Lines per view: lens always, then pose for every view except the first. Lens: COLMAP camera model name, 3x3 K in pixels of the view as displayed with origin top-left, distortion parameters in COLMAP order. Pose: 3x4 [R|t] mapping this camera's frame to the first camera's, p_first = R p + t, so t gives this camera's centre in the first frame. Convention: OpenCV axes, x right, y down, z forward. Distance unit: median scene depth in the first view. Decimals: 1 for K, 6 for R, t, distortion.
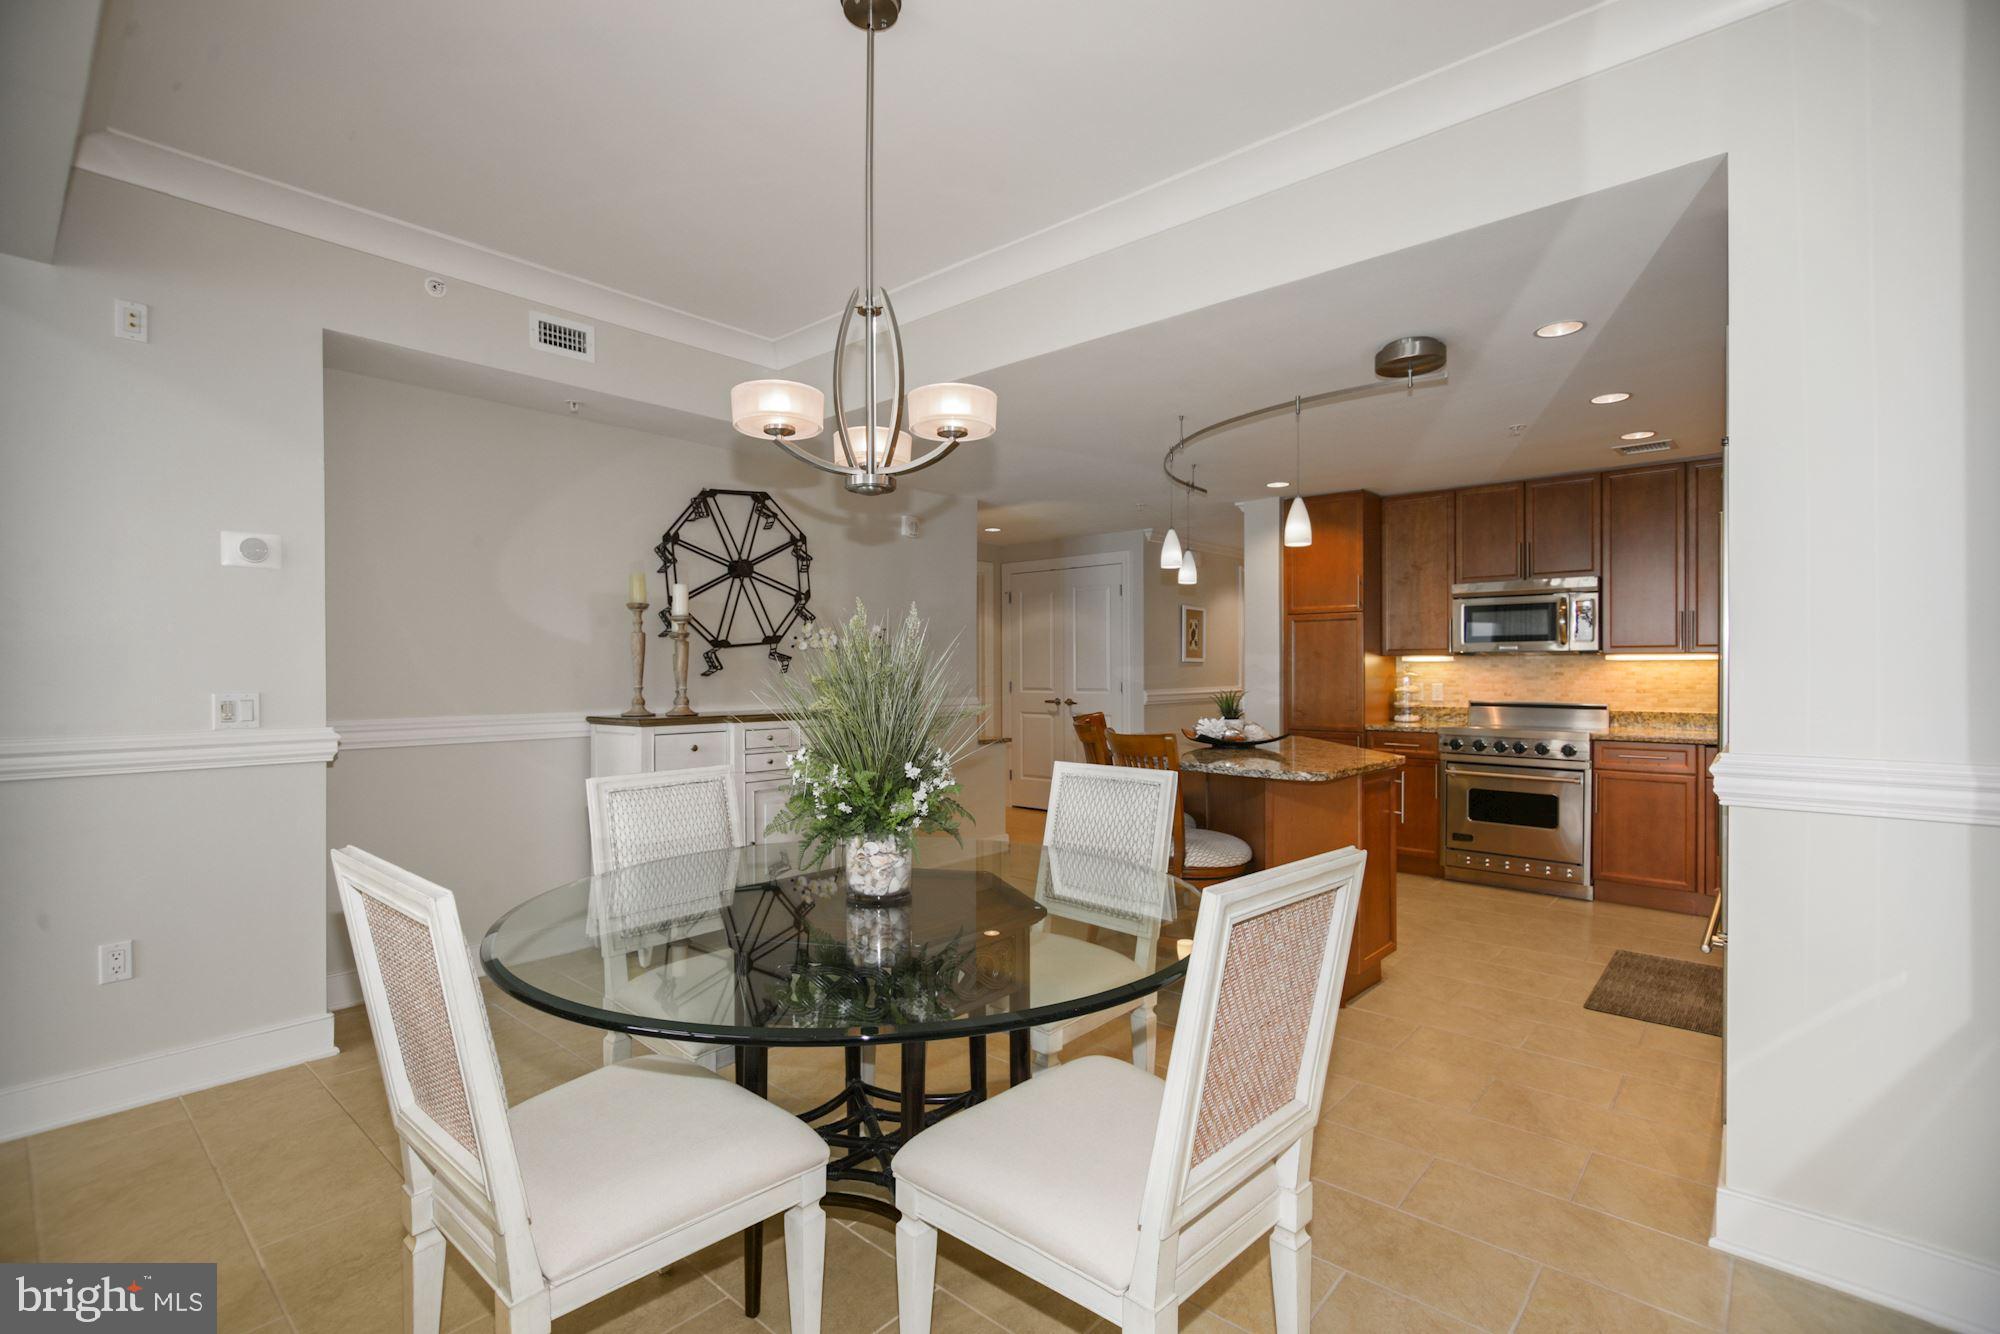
lens RADIAL K [[909.4, 0, 999.1], [0, 909.4, 674.9], [0, 0, 1]] dist [0.002072, 0.000359]
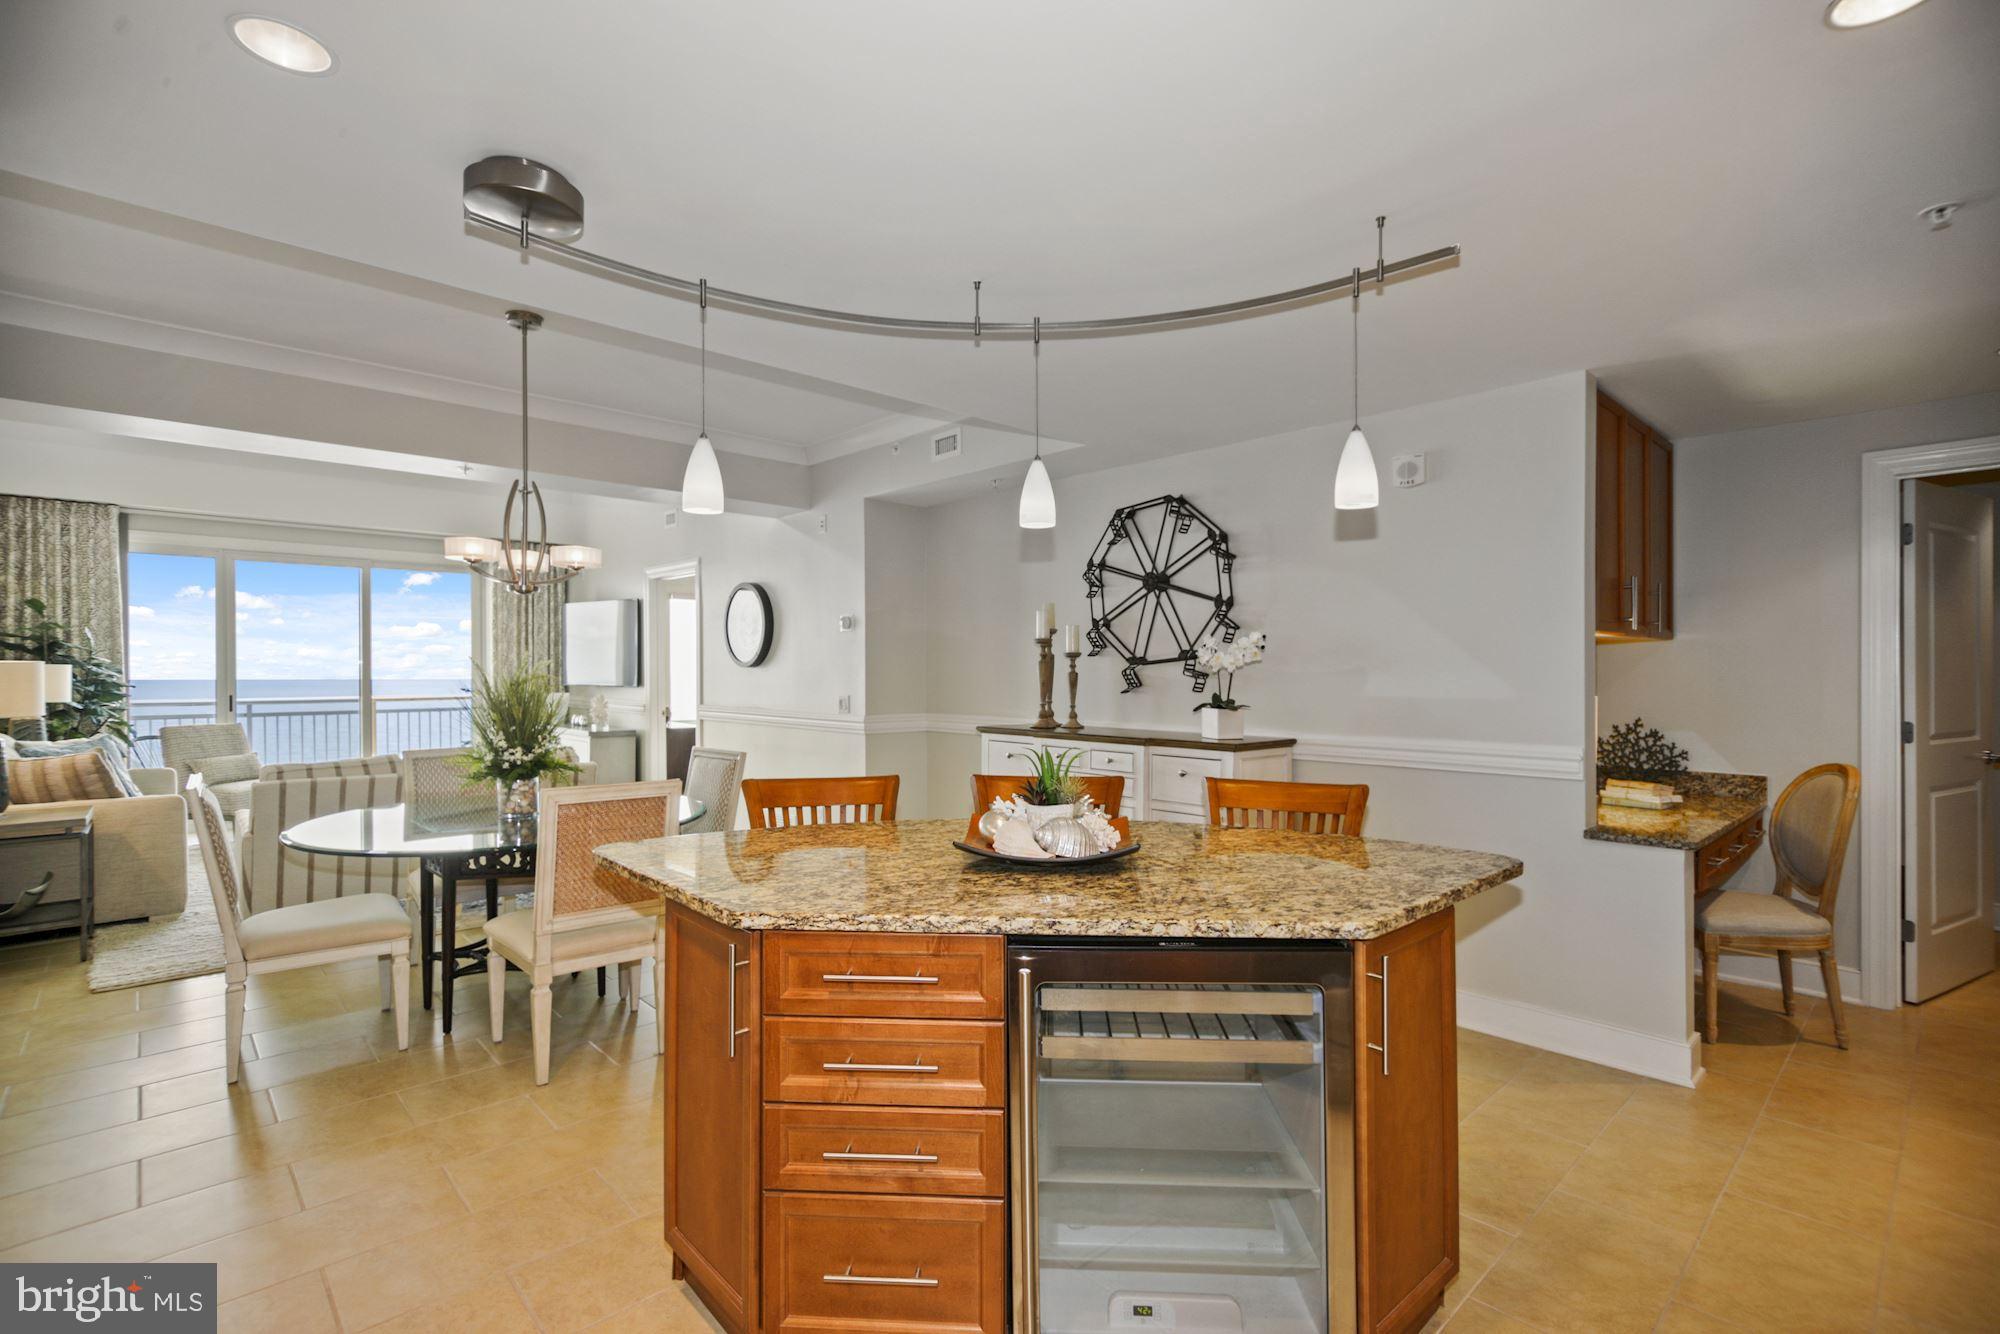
lens RADIAL K [[918.0, 0, 996.9], [0, 918.0, 674.9], [0, 0, 1]] dist [-0.015477, 0.008510]
pose [[-0.094436, 0.008040, -0.995498, 0.633434], [-0.005857, 0.999946, 0.008631, -0.023834], [0.995514, 0.006645, -0.094384, 0.843963]]
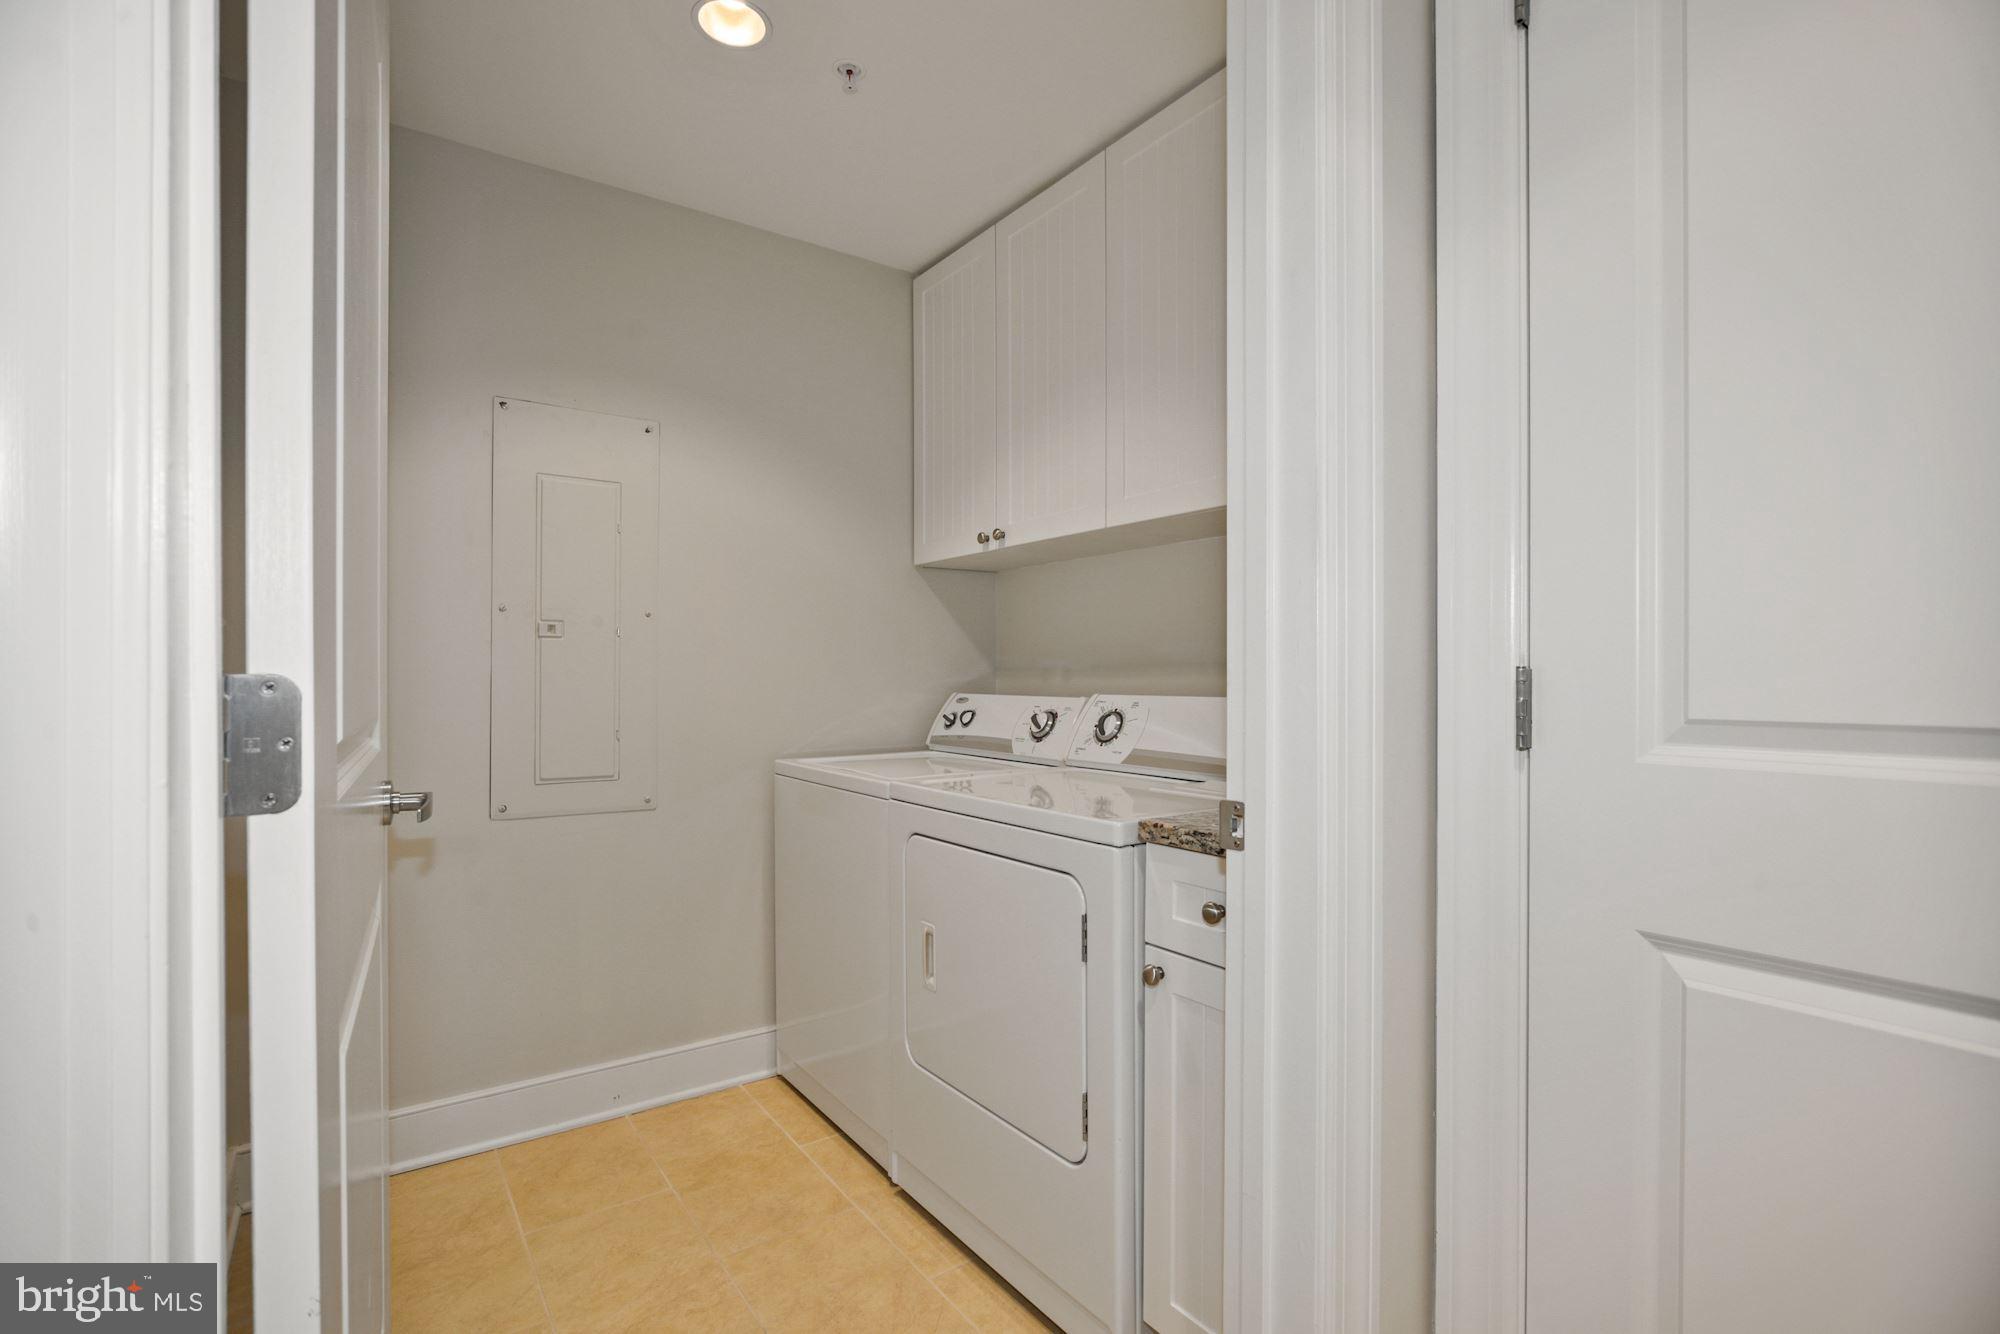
lens RADIAL K [[938.1, 0, 996.0], [0, 938.1, 674.4], [0, 0, 1]] dist [-0.004772, -0.000056]
pose [[0.974019, 0.001990, -0.226458, -0.047333], [-0.004587, 0.999930, -0.010939, 0.016823], [0.226420, 0.011693, 0.973959, 1.409034]]
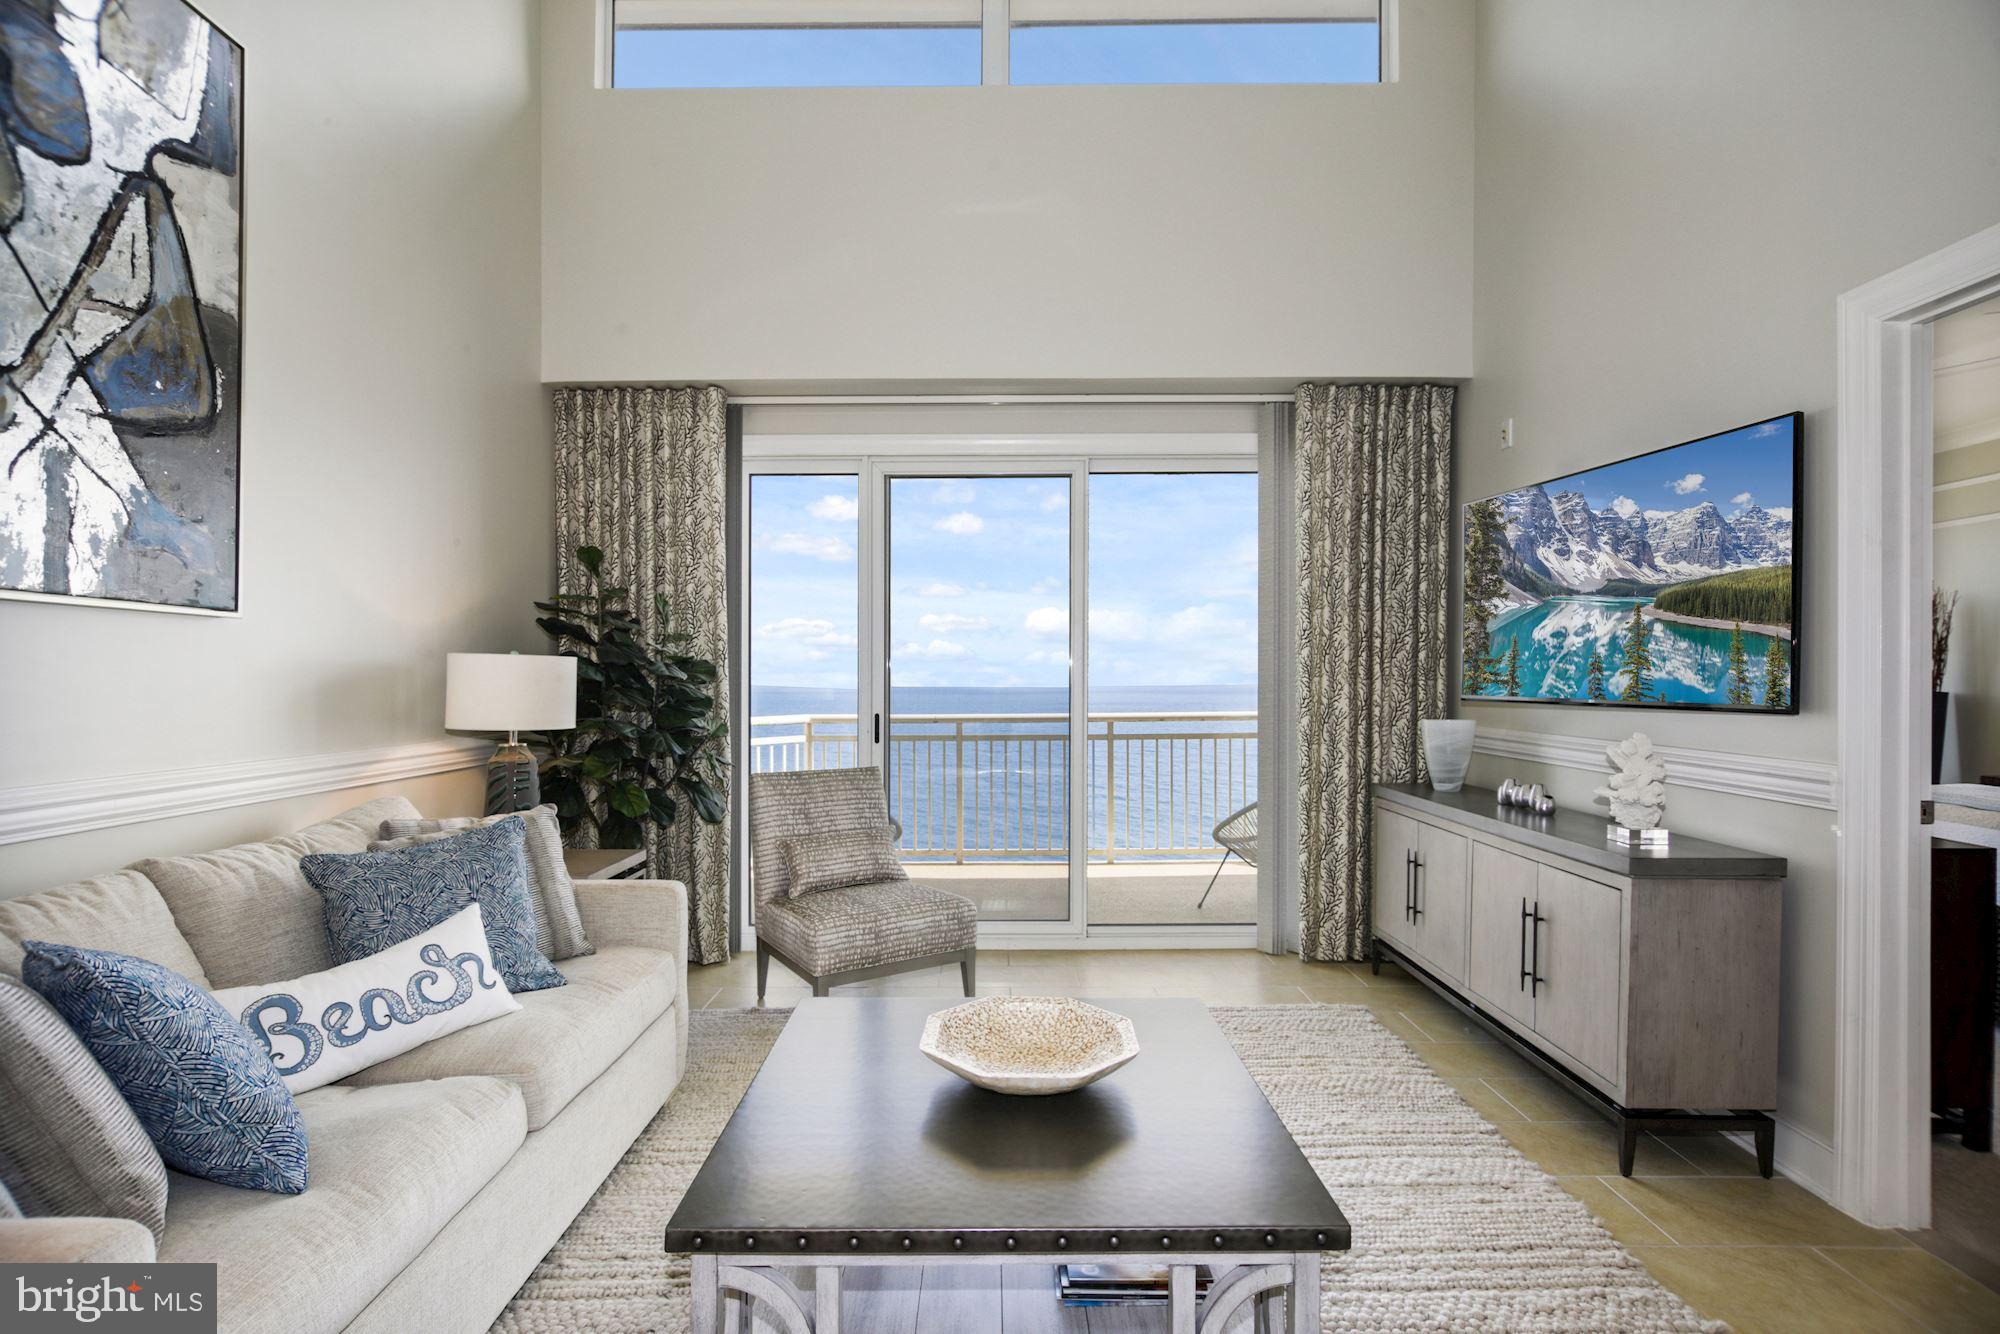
lens RADIAL K [[948.3, 0, 992.3], [0, 948.3, 661.5], [0, 0, 1]] dist [-0.001567, 0.000405]
pose [[-0.756063, -0.011061, -0.654405, -0.241603], [-0.002686, 0.999901, -0.013798, -0.007880], [0.654493, -0.008674, -0.756018, 0.185205]]
